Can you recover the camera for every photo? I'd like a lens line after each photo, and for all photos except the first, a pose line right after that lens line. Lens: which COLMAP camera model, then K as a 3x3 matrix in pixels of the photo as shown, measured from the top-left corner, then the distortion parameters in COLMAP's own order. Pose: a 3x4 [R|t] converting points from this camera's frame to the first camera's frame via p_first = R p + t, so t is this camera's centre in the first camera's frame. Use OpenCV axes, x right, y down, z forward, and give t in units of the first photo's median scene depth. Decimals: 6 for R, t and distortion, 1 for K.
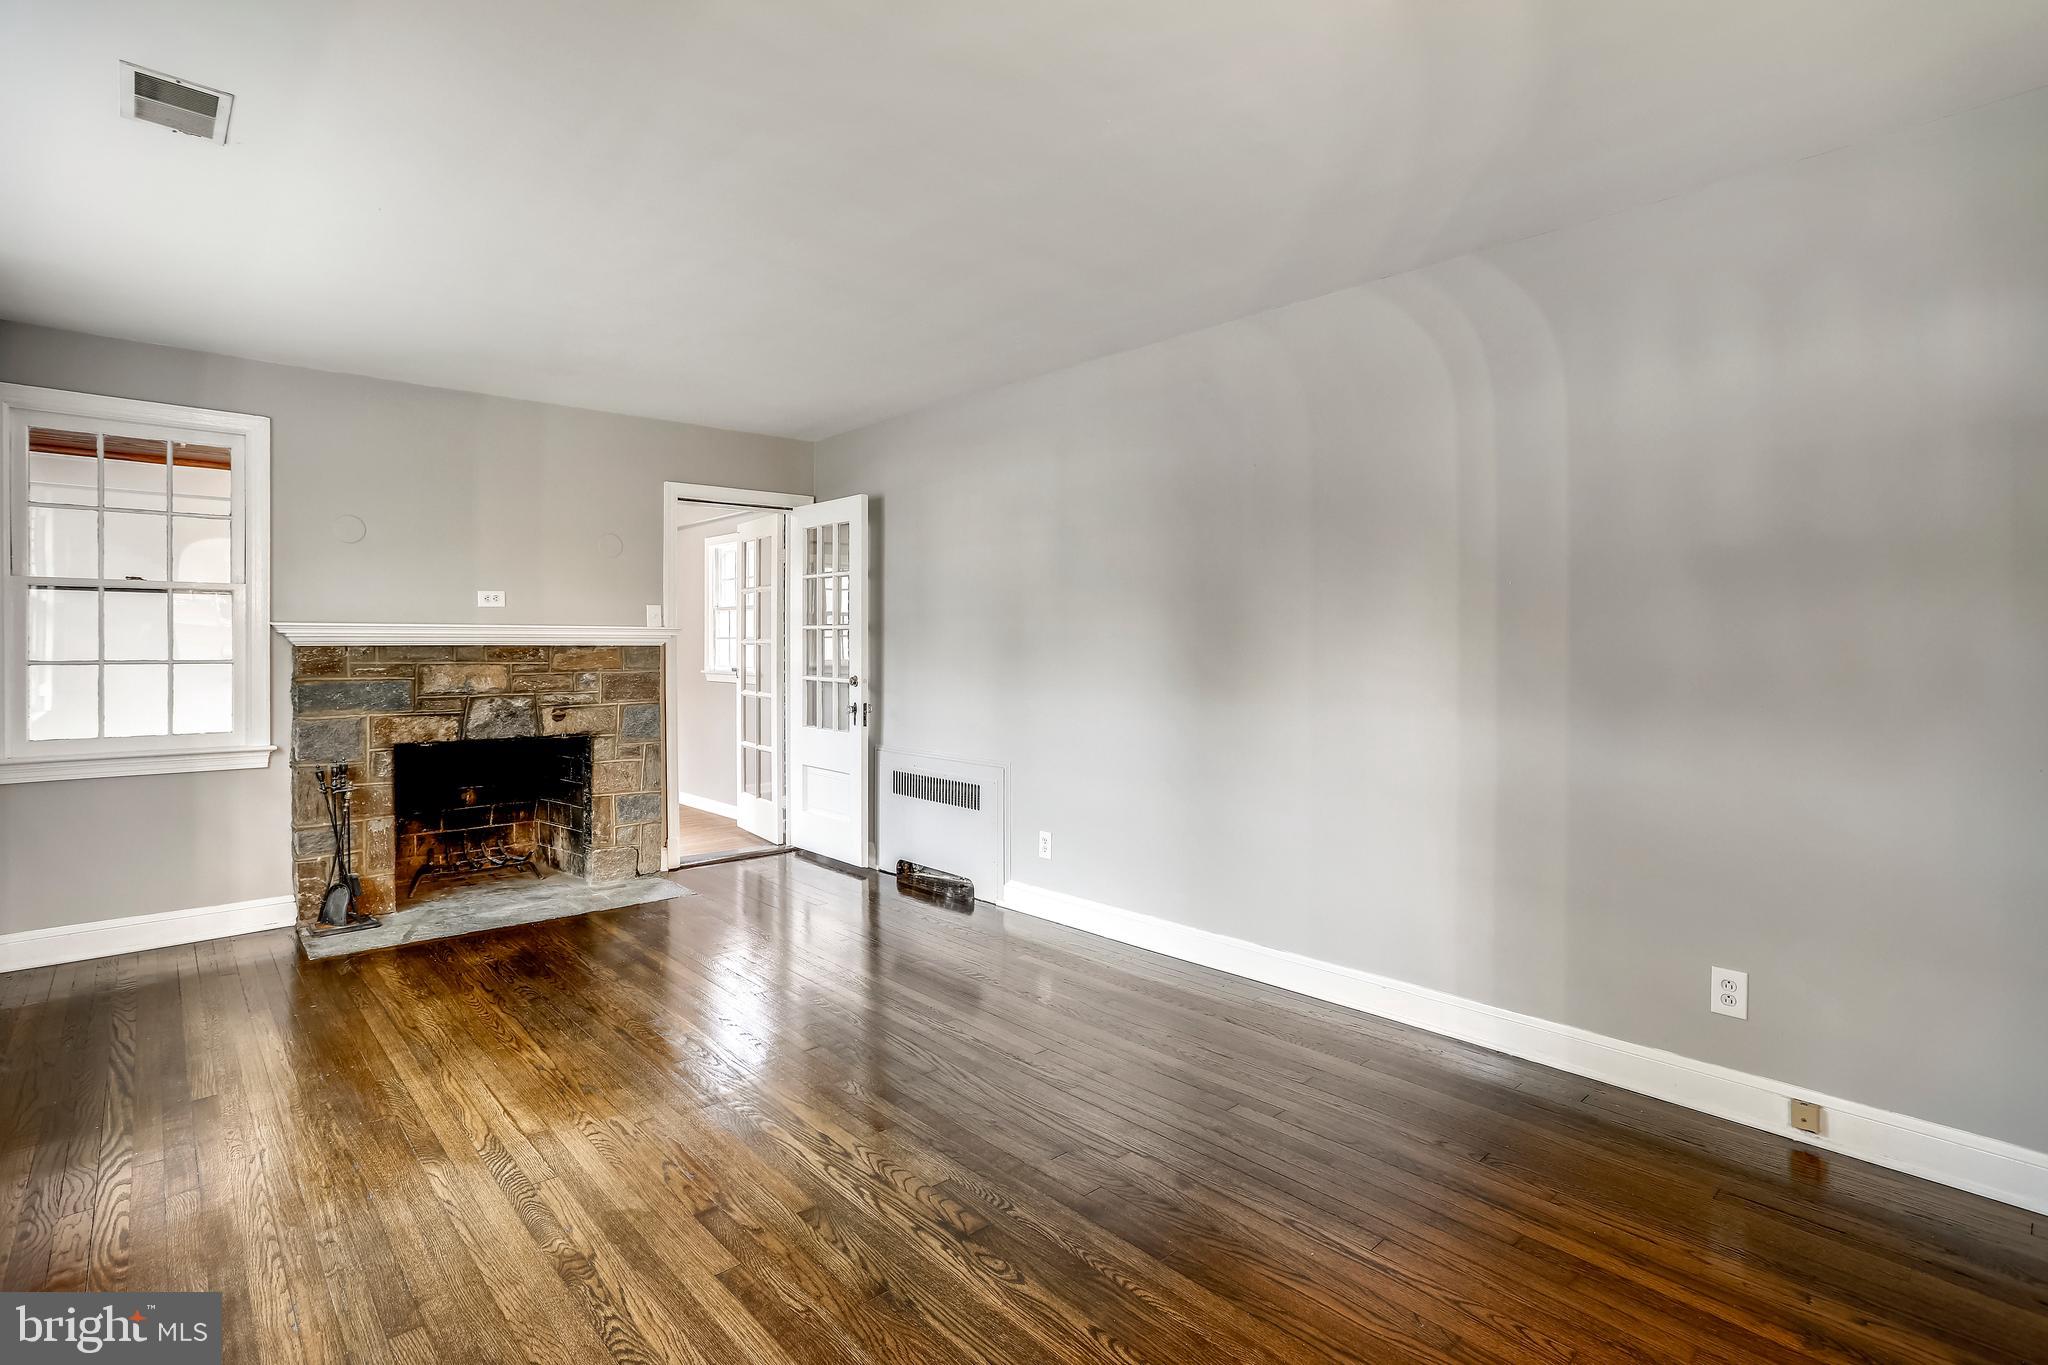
lens RADIAL K [[988.4, 0, 1019.6], [0, 988.4, 653.8], [0, 0, 1]] dist [-0.033819, 0.019613]
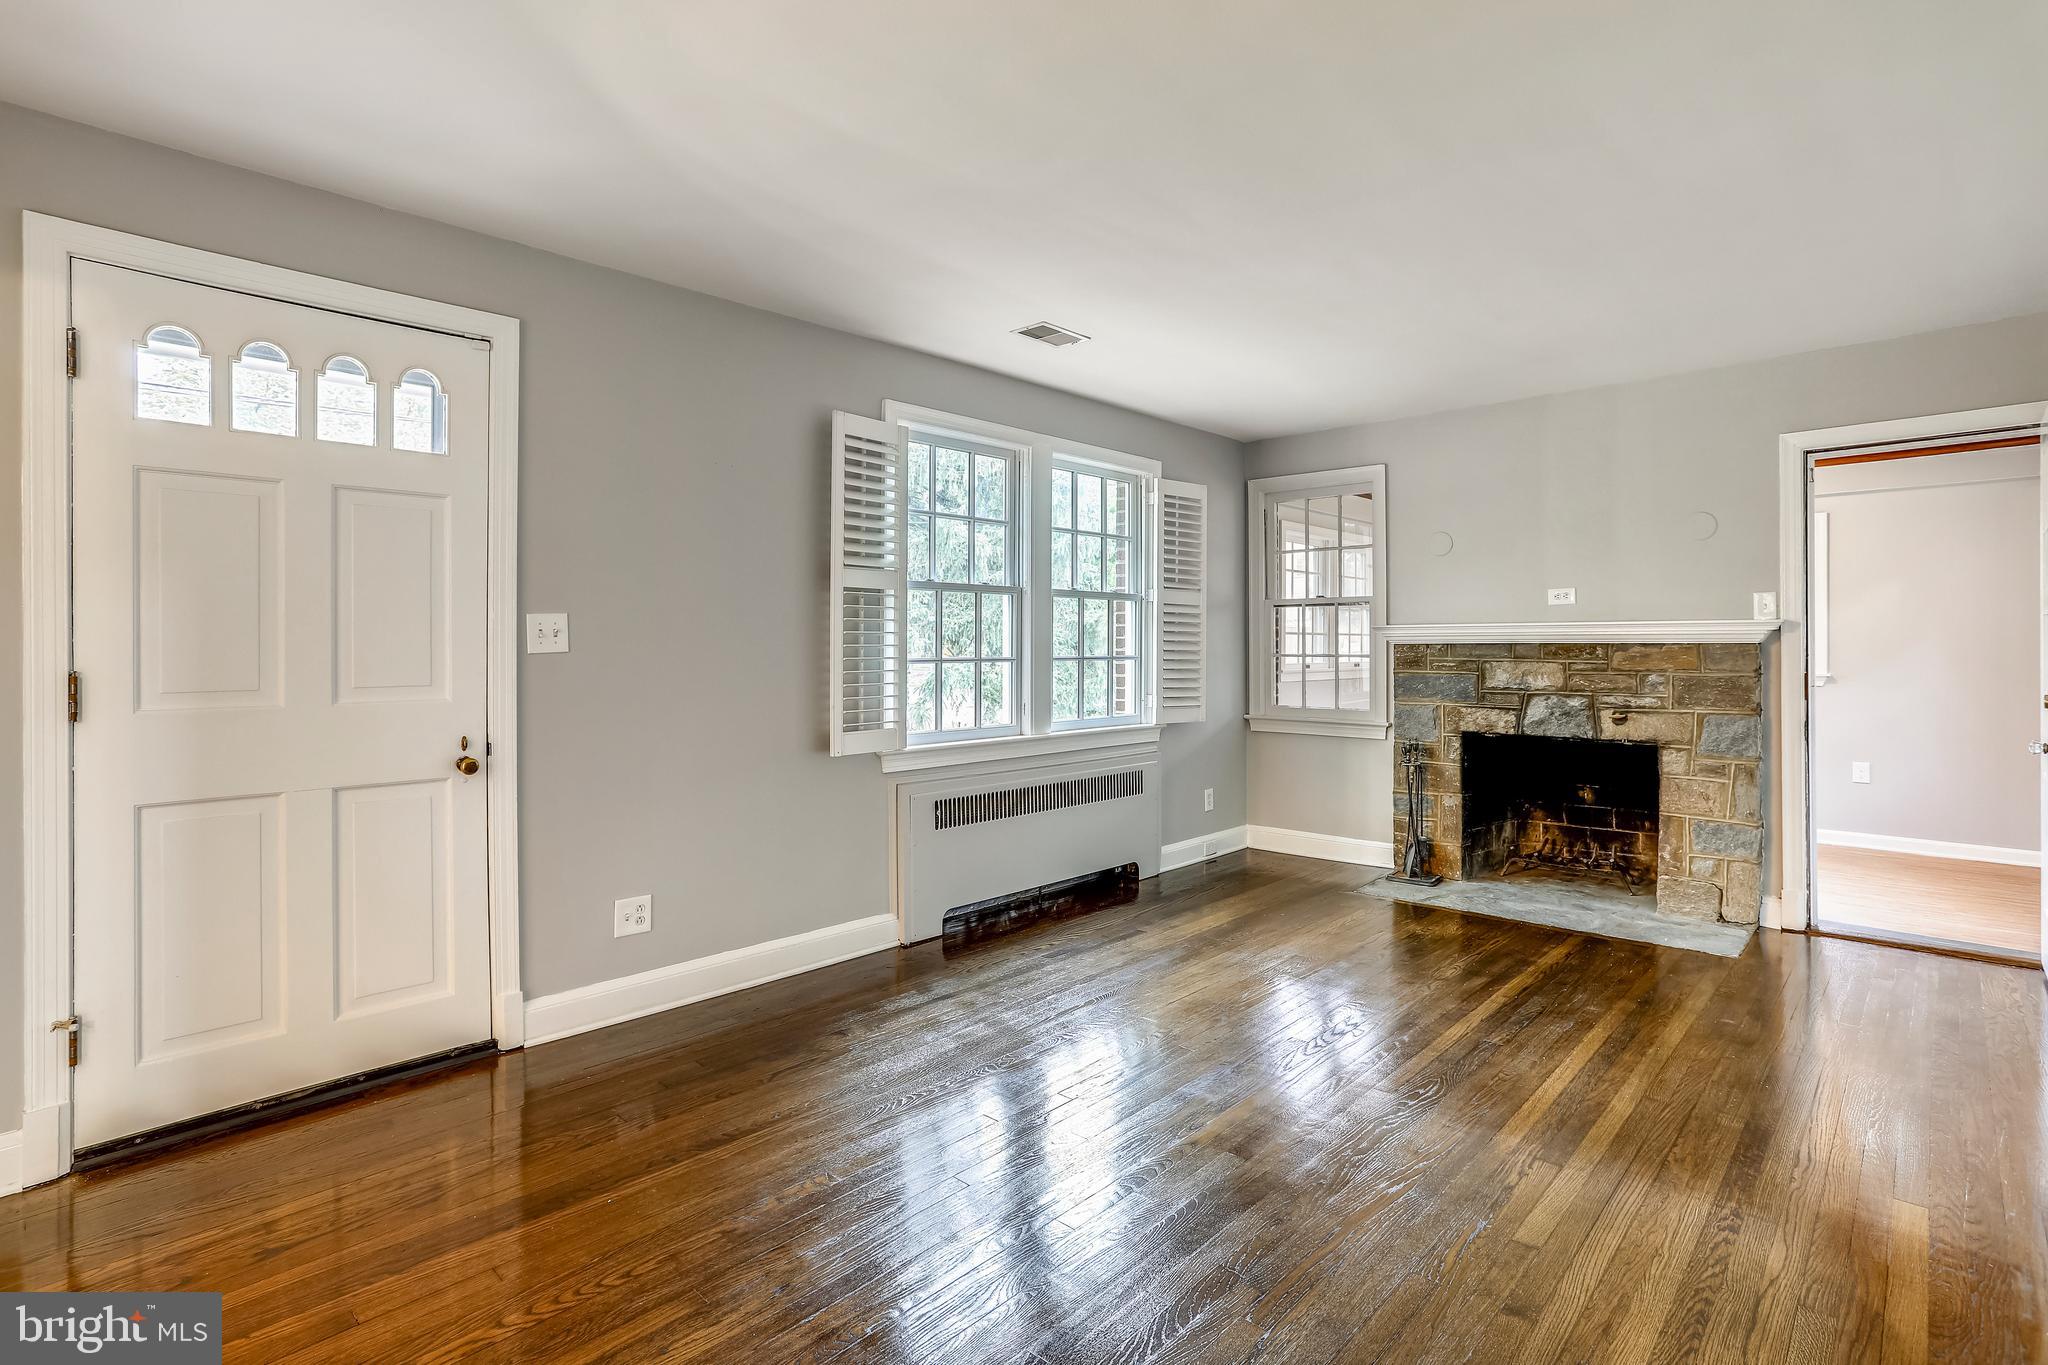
lens RADIAL K [[988.4, 0, 1017.9], [0, 988.4, 645.8], [0, 0, 1]] dist [-0.033819, 0.019613]
pose [[0.088869, 0.001742, -0.996042, 0.411702], [-0.006148, 0.999980, 0.001200, -0.003800], [0.996024, 0.006017, 0.088878, 0.364940]]
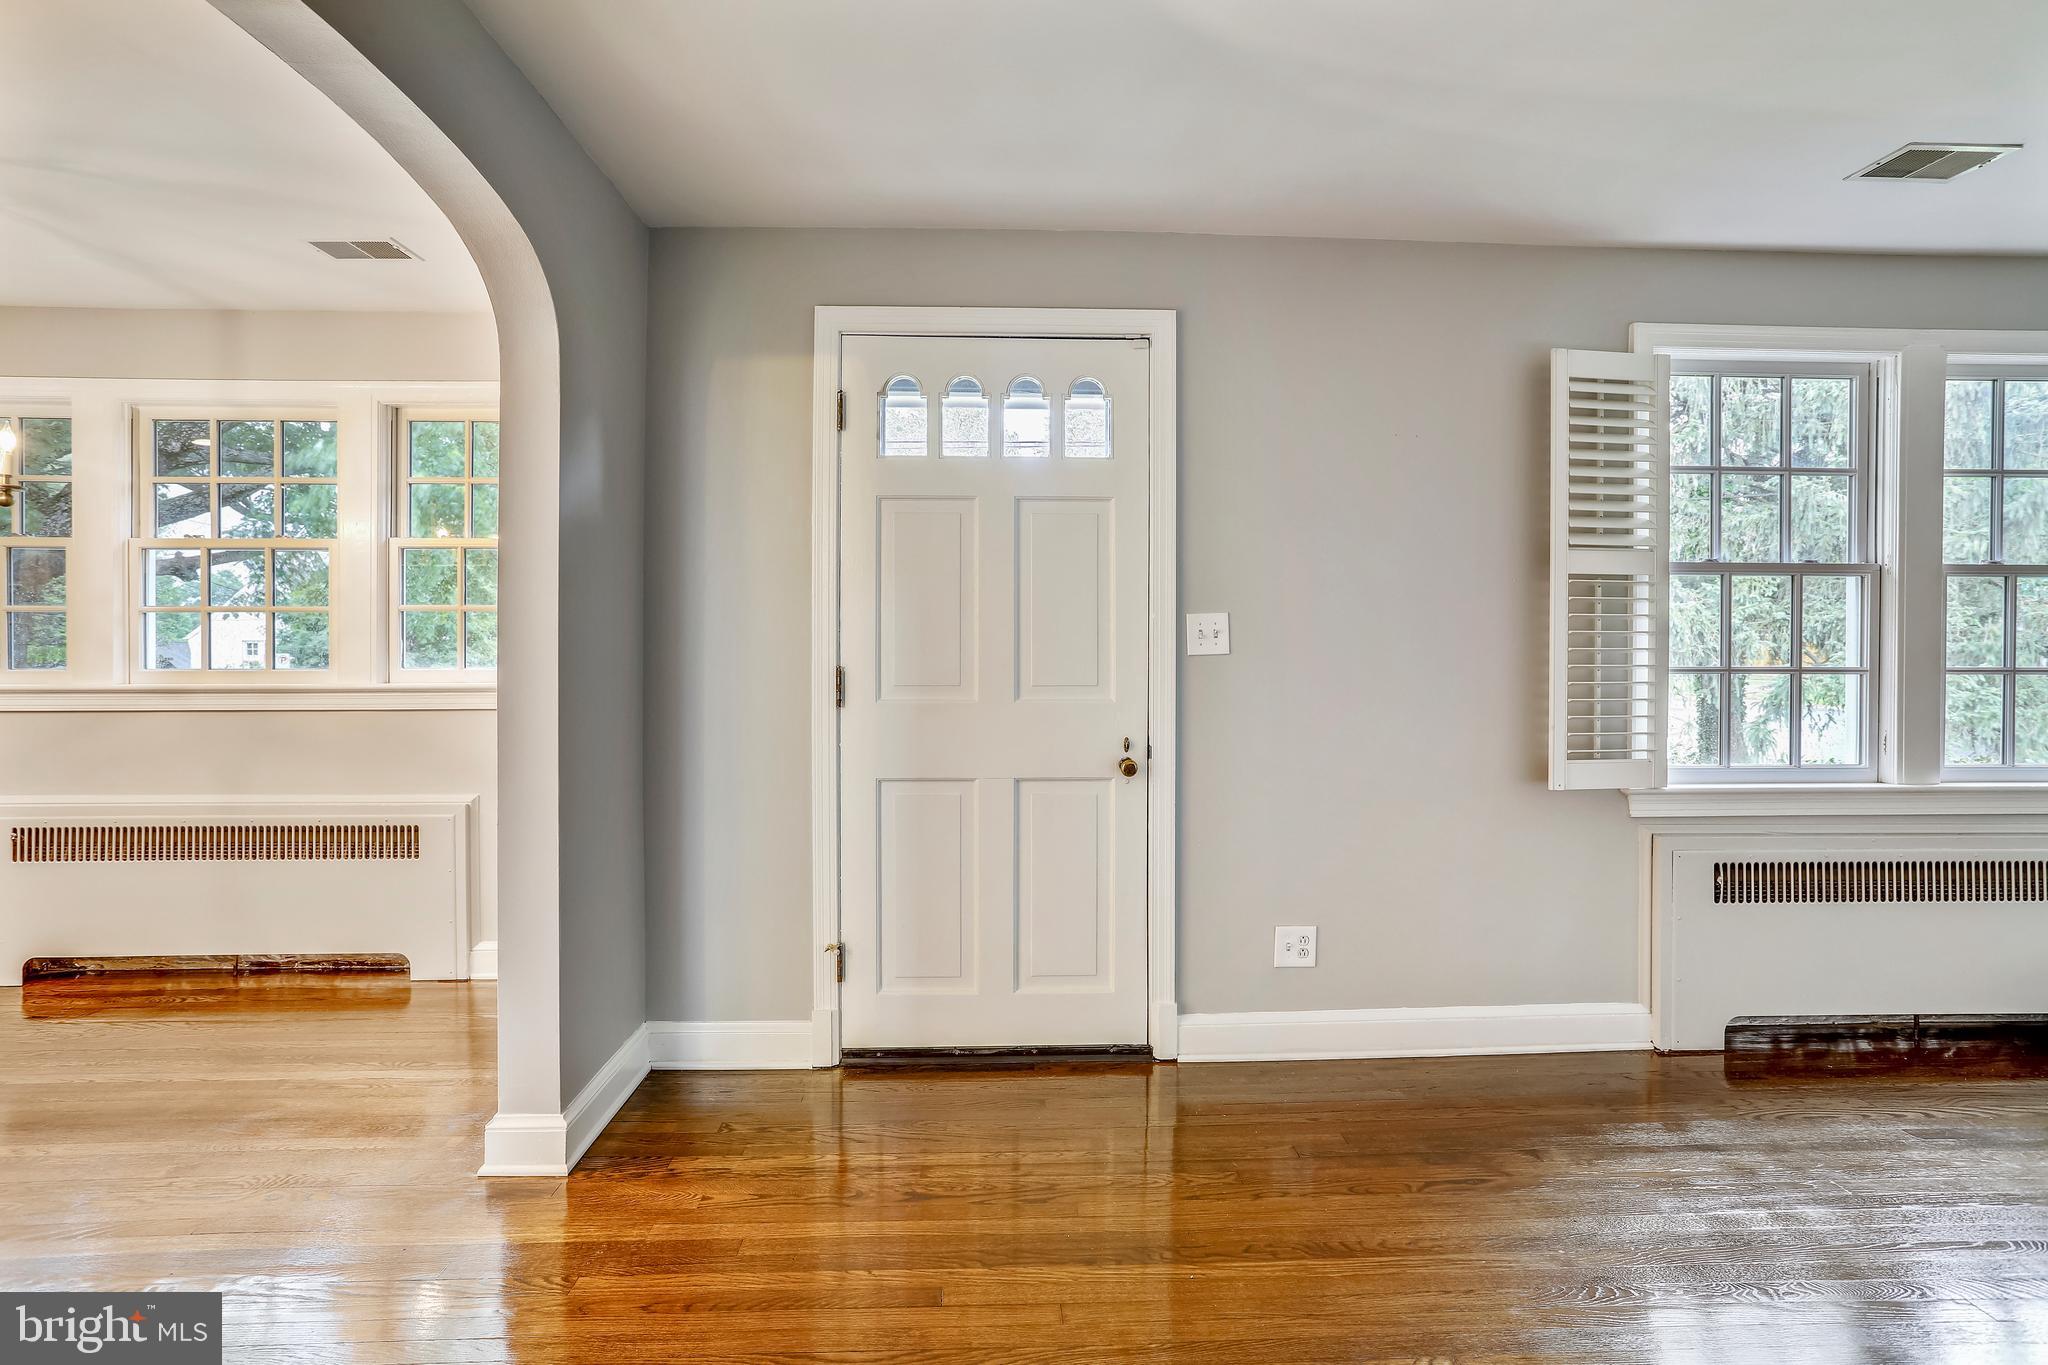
lens RADIAL K [[988.4, 0, 1042.4], [0, 988.4, 652.2], [0, 0, 1]] dist [-0.033819, 0.019613]
pose [[-0.614089, 0.001693, -0.789235, 0.294918], [-0.007892, 0.999935, 0.008286, -0.002624], [0.789198, 0.011317, -0.614035, 0.412937]]
